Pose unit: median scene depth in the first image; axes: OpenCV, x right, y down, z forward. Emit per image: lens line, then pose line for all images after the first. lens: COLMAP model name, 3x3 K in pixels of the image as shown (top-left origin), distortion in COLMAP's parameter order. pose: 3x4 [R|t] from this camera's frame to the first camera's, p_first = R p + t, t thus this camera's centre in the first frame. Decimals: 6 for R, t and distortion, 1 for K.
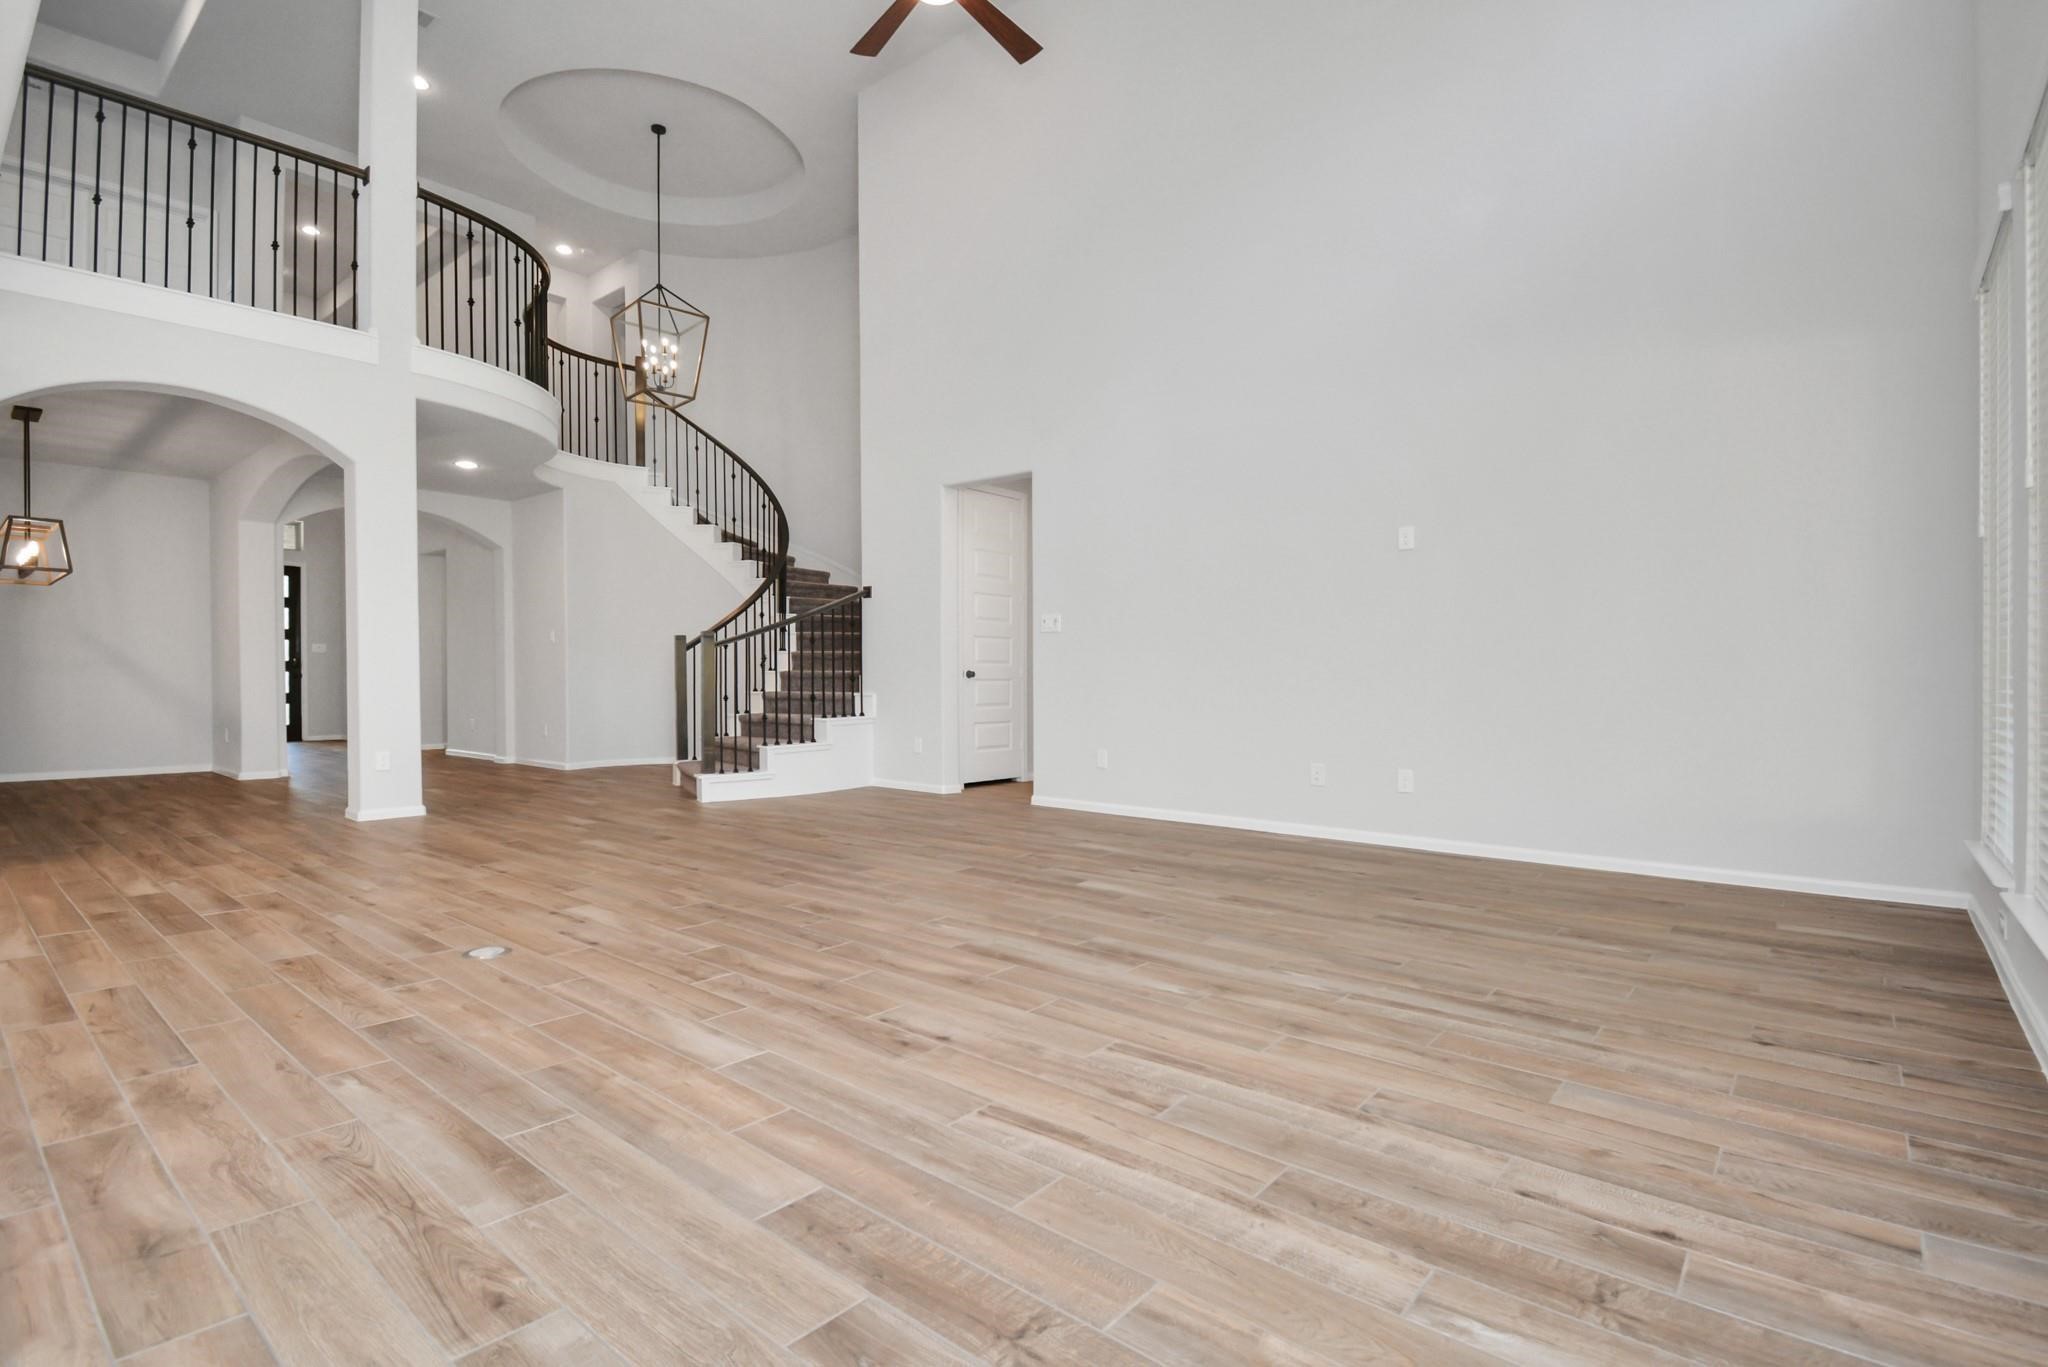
lens RADIAL K [[909.3, 0, 1039.6], [0, 909.3, 686.5], [0, 0, 1]] dist [-0.009828, -0.000654]
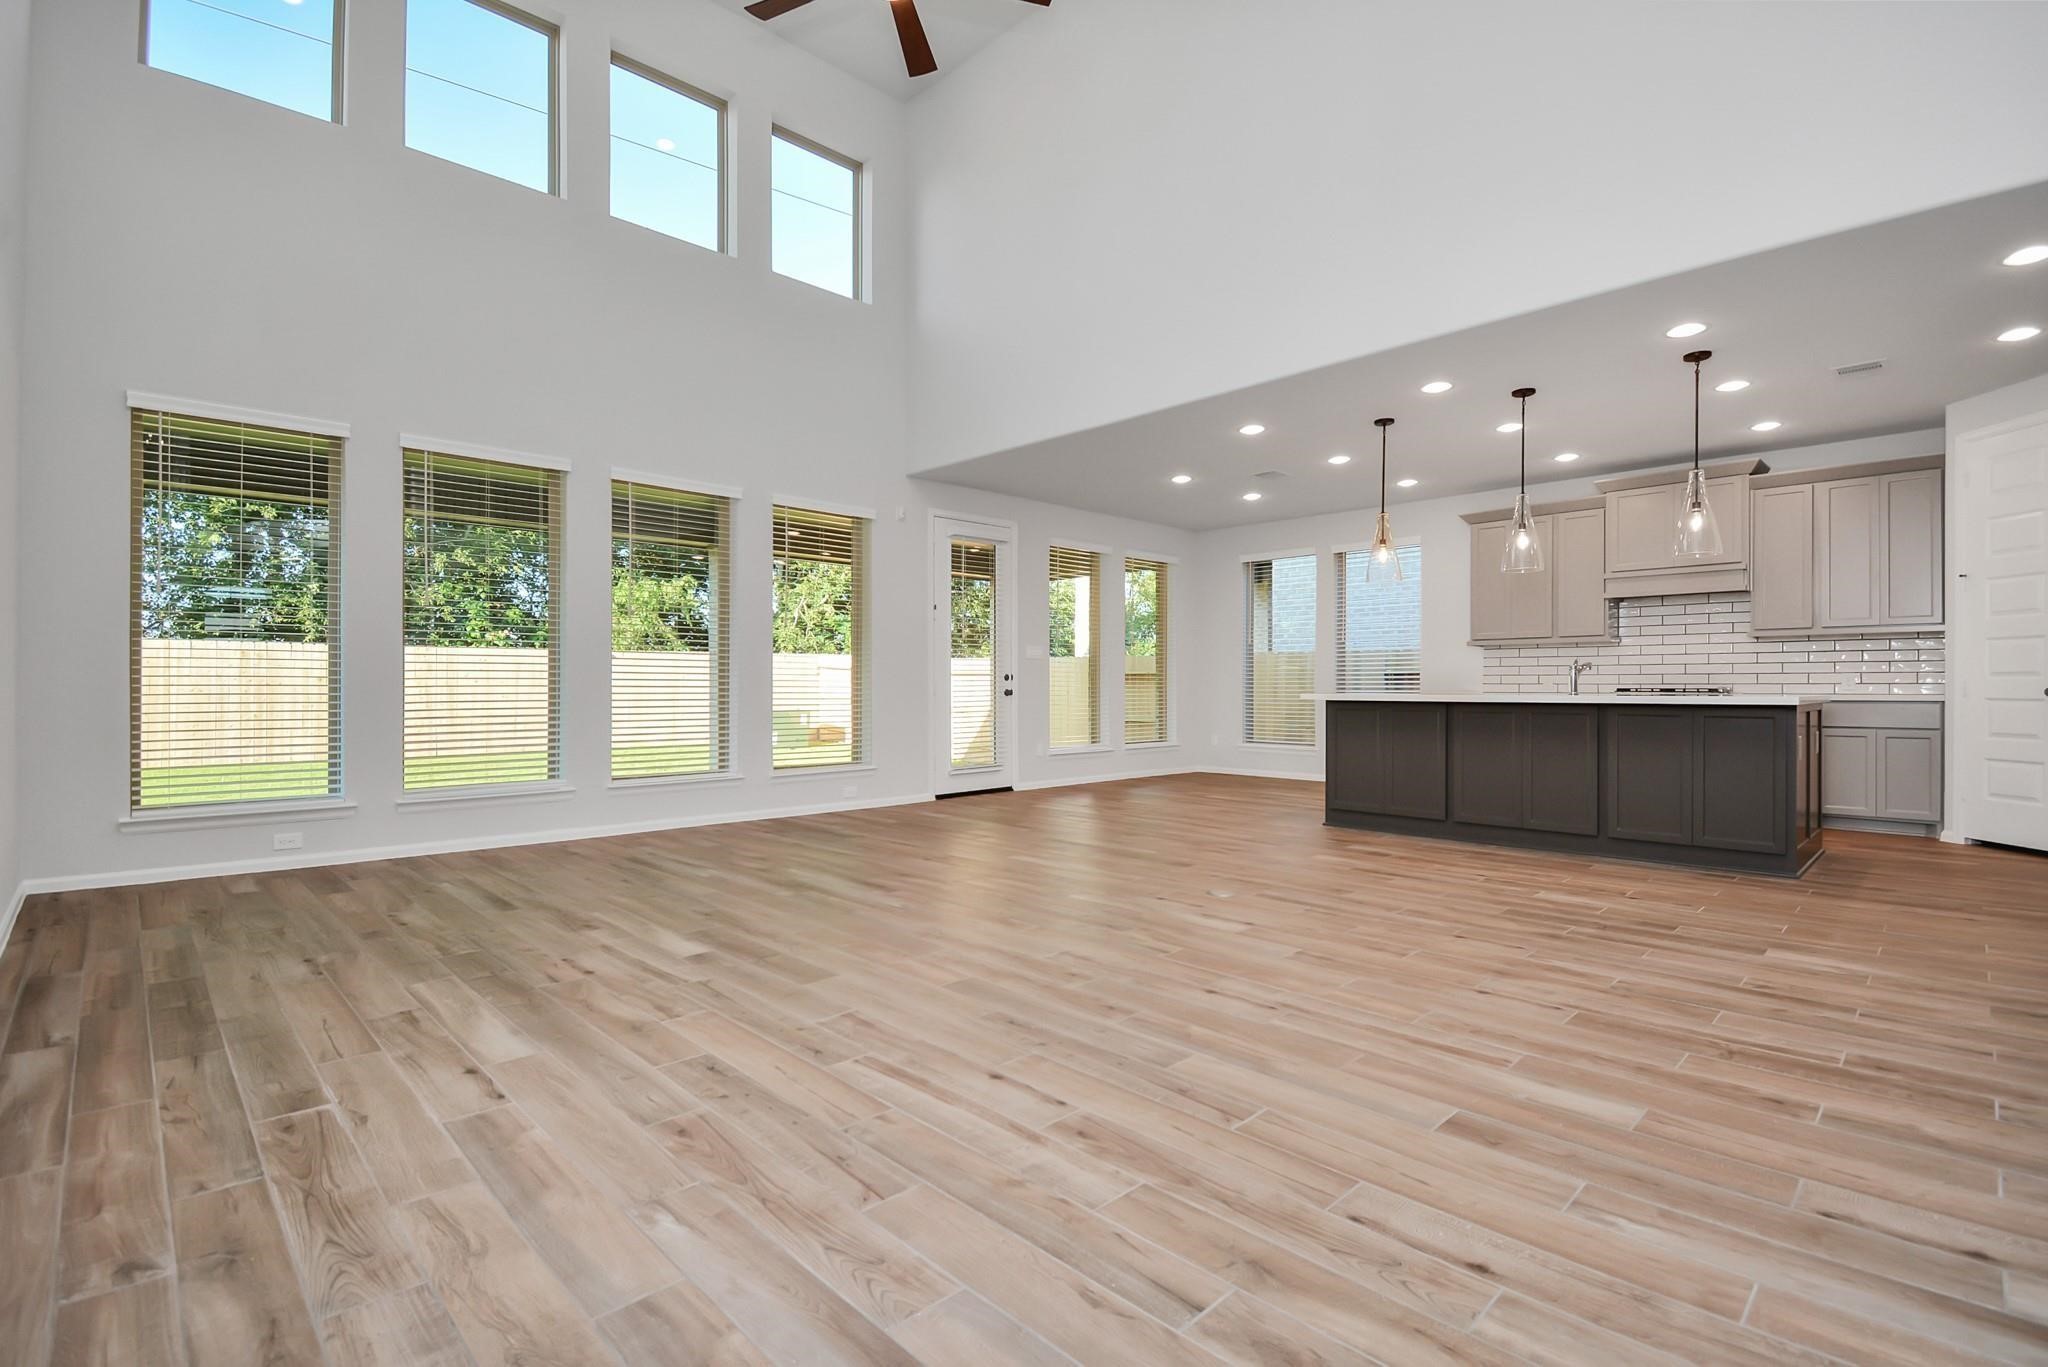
lens RADIAL K [[900.5, 0, 1040.0], [0, 900.5, 692.3], [0, 0, 1]] dist [0.015448, -0.015258]
pose [[-0.995183, -0.004062, 0.097947, -0.322350], [-0.002431, 0.999856, 0.016774, -0.030936], [-0.098001, 0.016455, -0.995050, 1.690700]]
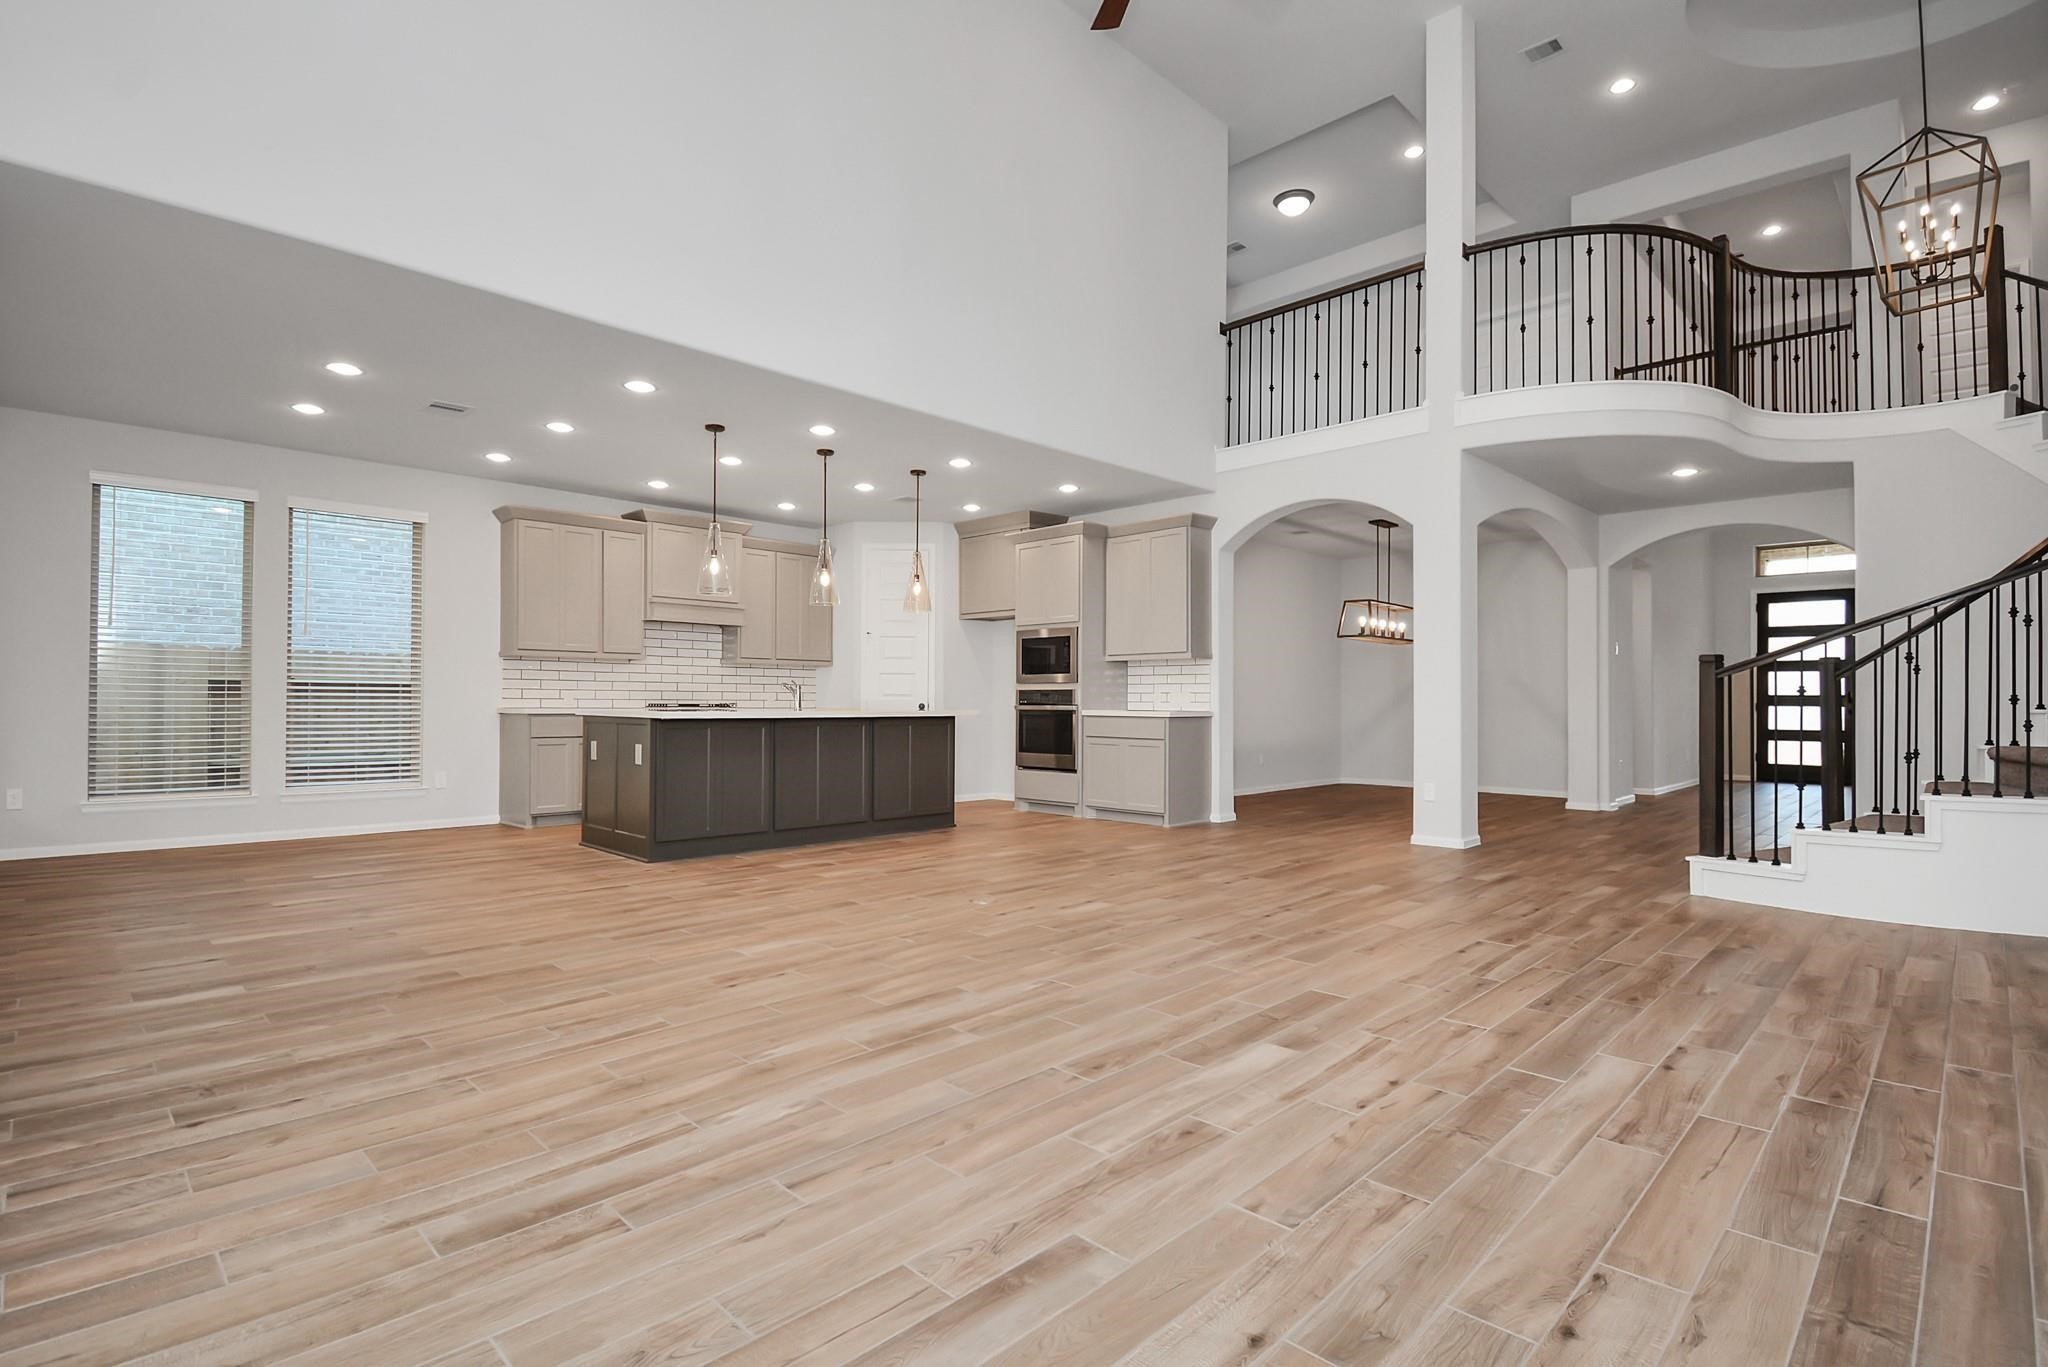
lens RADIAL K [[1028.0, 0, 1019.2], [0, 1028.0, 694.3], [0, 0, 1]] dist [0.003241, -0.017843]
pose [[-0.079396, -0.010569, -0.996787, 0.754185], [-0.014832, 0.999846, -0.009420, -0.023548], [0.996733, 0.014037, -0.079541, 0.829340]]
